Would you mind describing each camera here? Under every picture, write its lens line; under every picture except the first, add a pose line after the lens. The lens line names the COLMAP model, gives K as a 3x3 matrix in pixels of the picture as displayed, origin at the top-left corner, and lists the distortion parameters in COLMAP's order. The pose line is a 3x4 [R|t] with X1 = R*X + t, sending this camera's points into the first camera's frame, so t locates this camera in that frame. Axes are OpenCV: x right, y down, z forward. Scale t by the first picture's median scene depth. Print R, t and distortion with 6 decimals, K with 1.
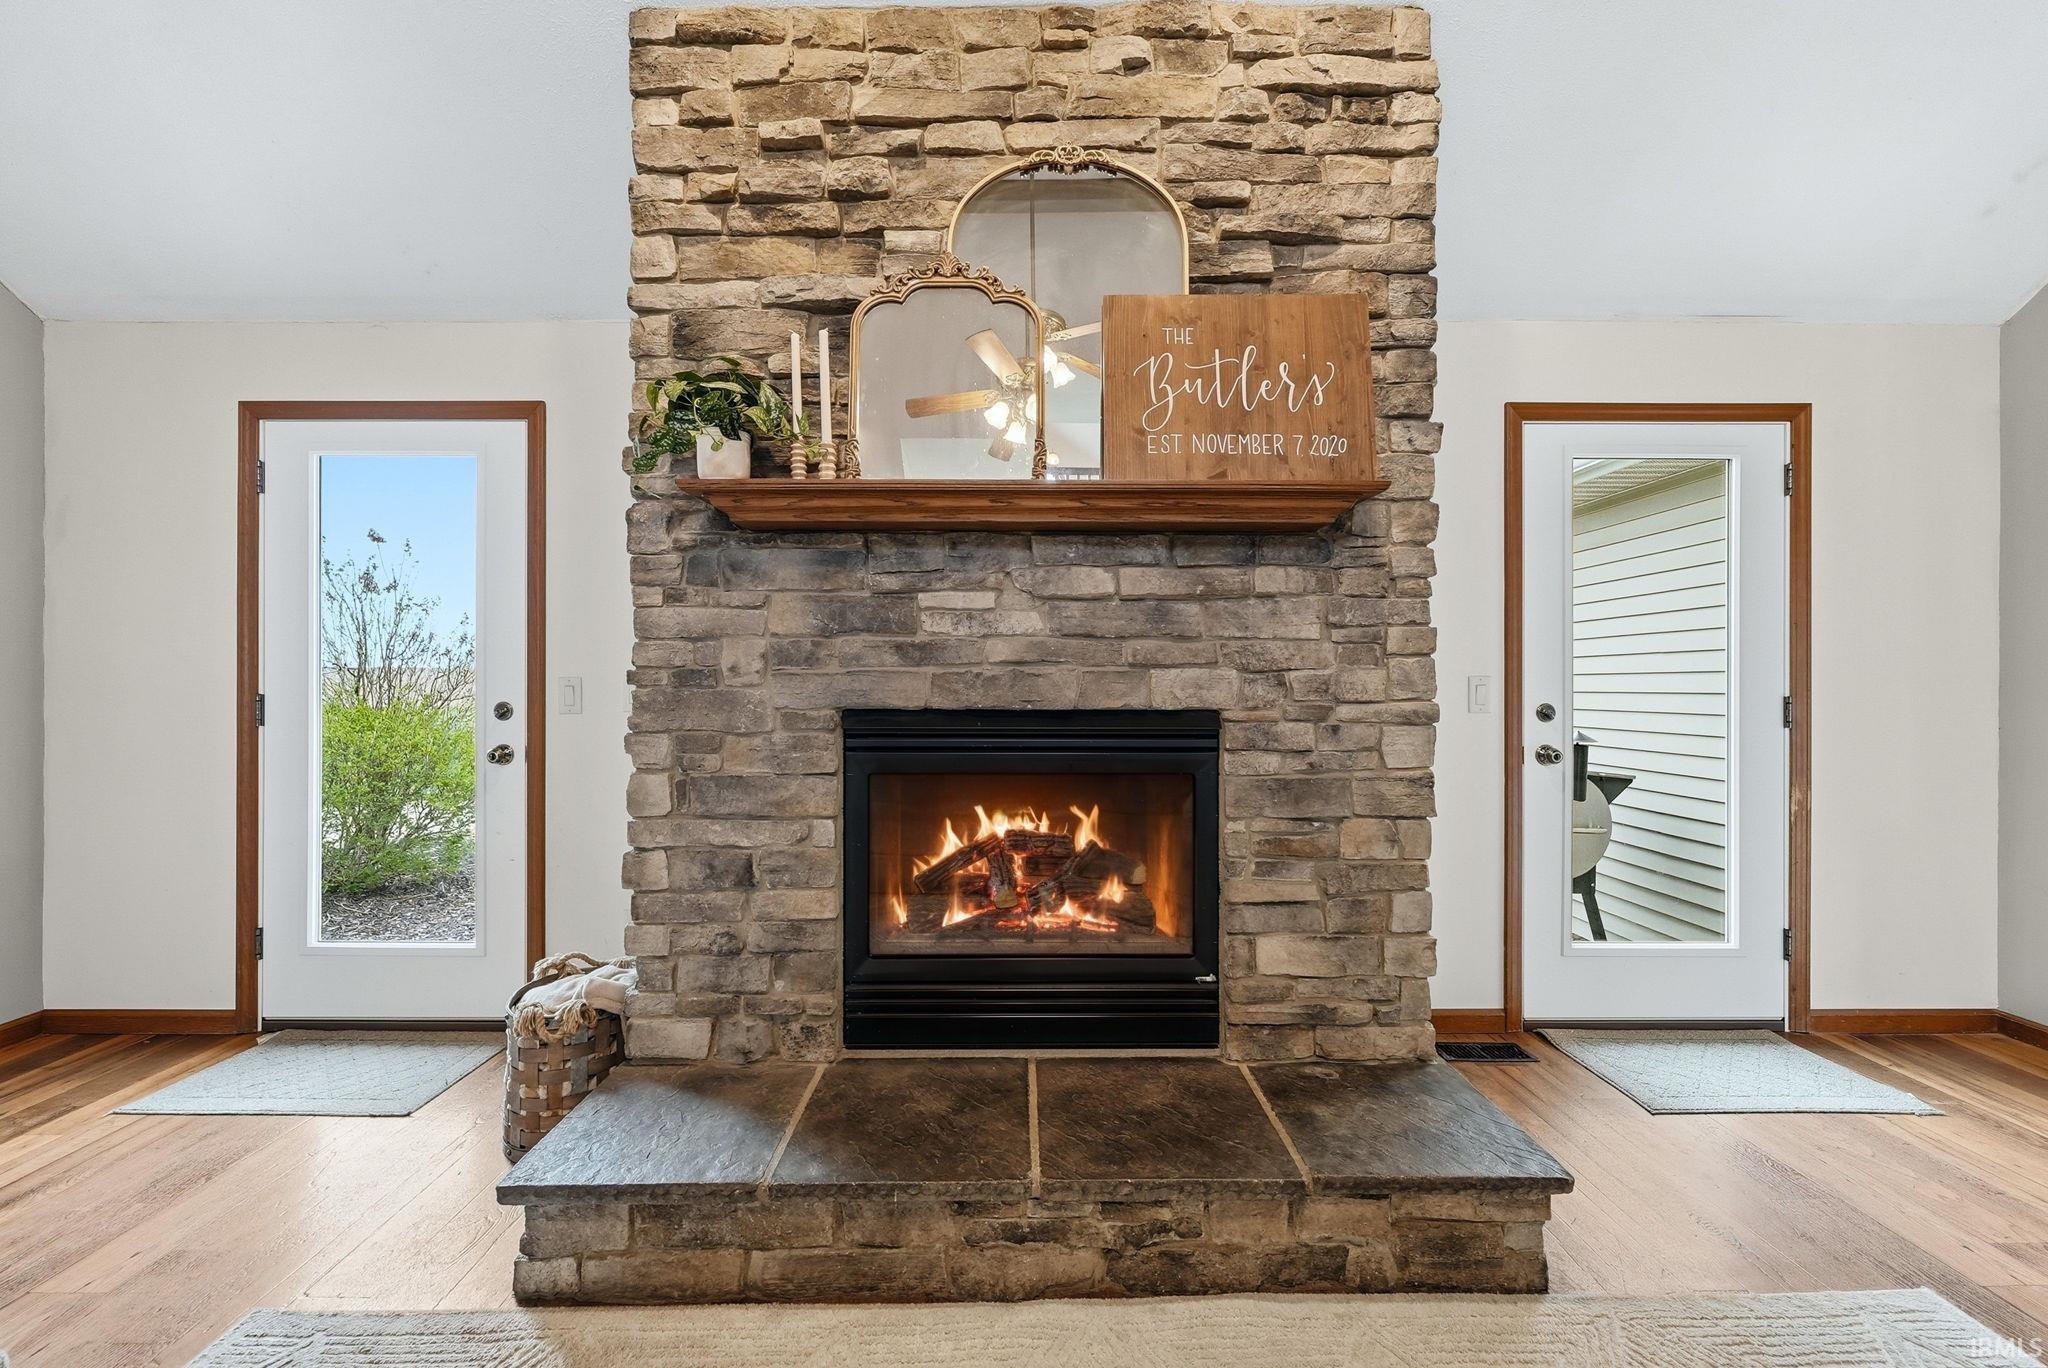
lens RADIAL K [[818.6, 0, 1021.9], [0, 818.6, 688.6], [0, 0, 1]] dist [-0.000266, 0.000109]
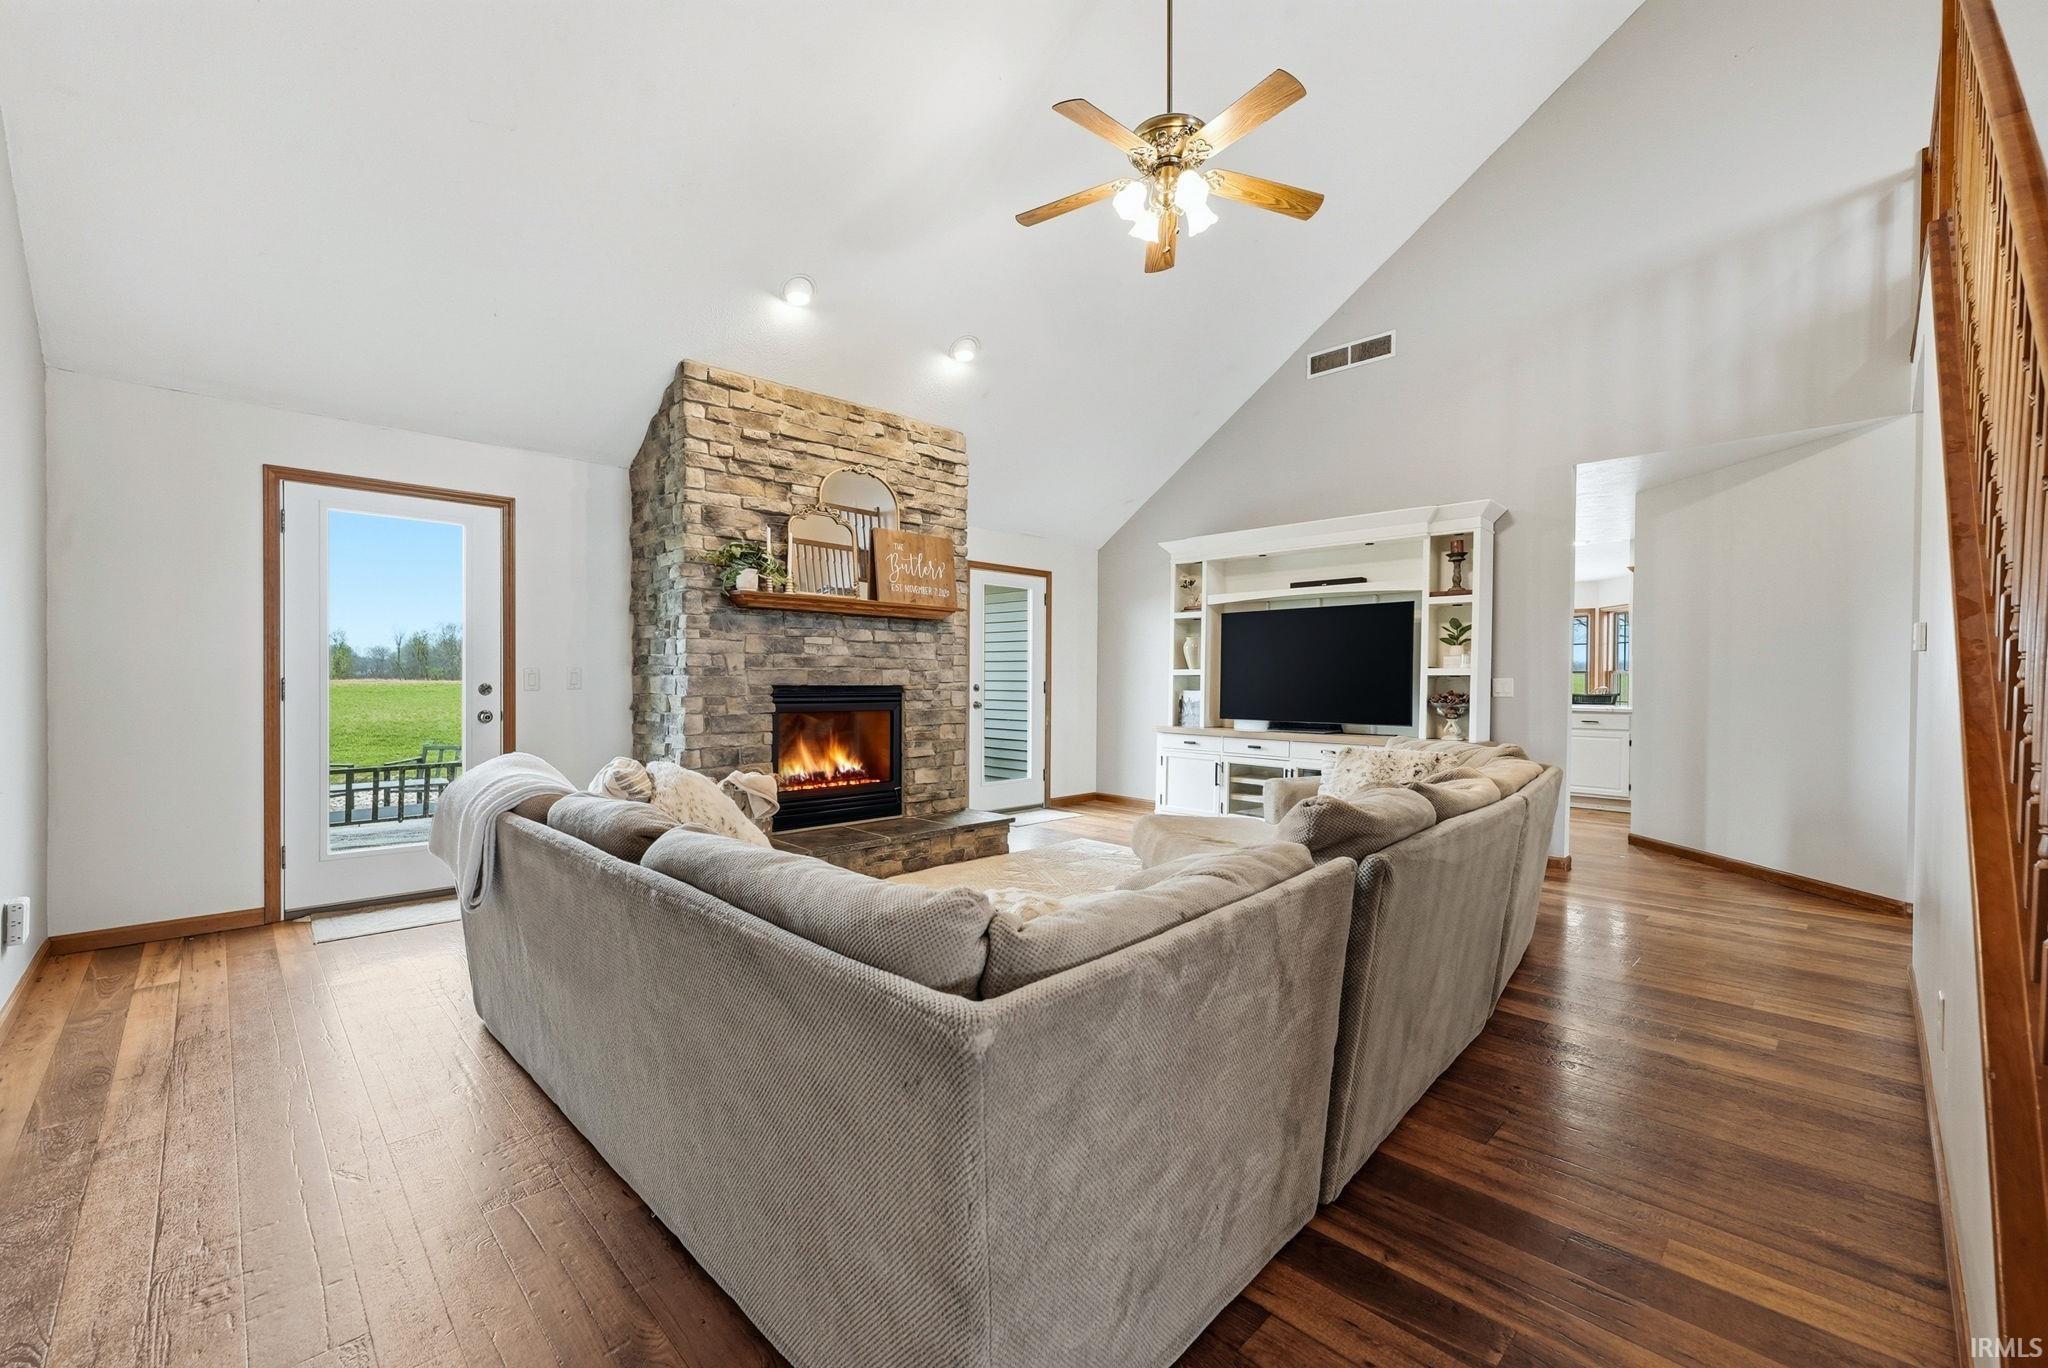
lens RADIAL K [[818.6, 0, 1021.9], [0, 818.6, 688.6], [0, 0, 1]] dist [-0.000266, 0.000109]
pose [[0.713676, -0.004698, 0.700460, -1.351106], [-0.004470, 0.999927, 0.011261, 0.004629], [-0.700462, -0.011168, 0.713603, -1.163497]]
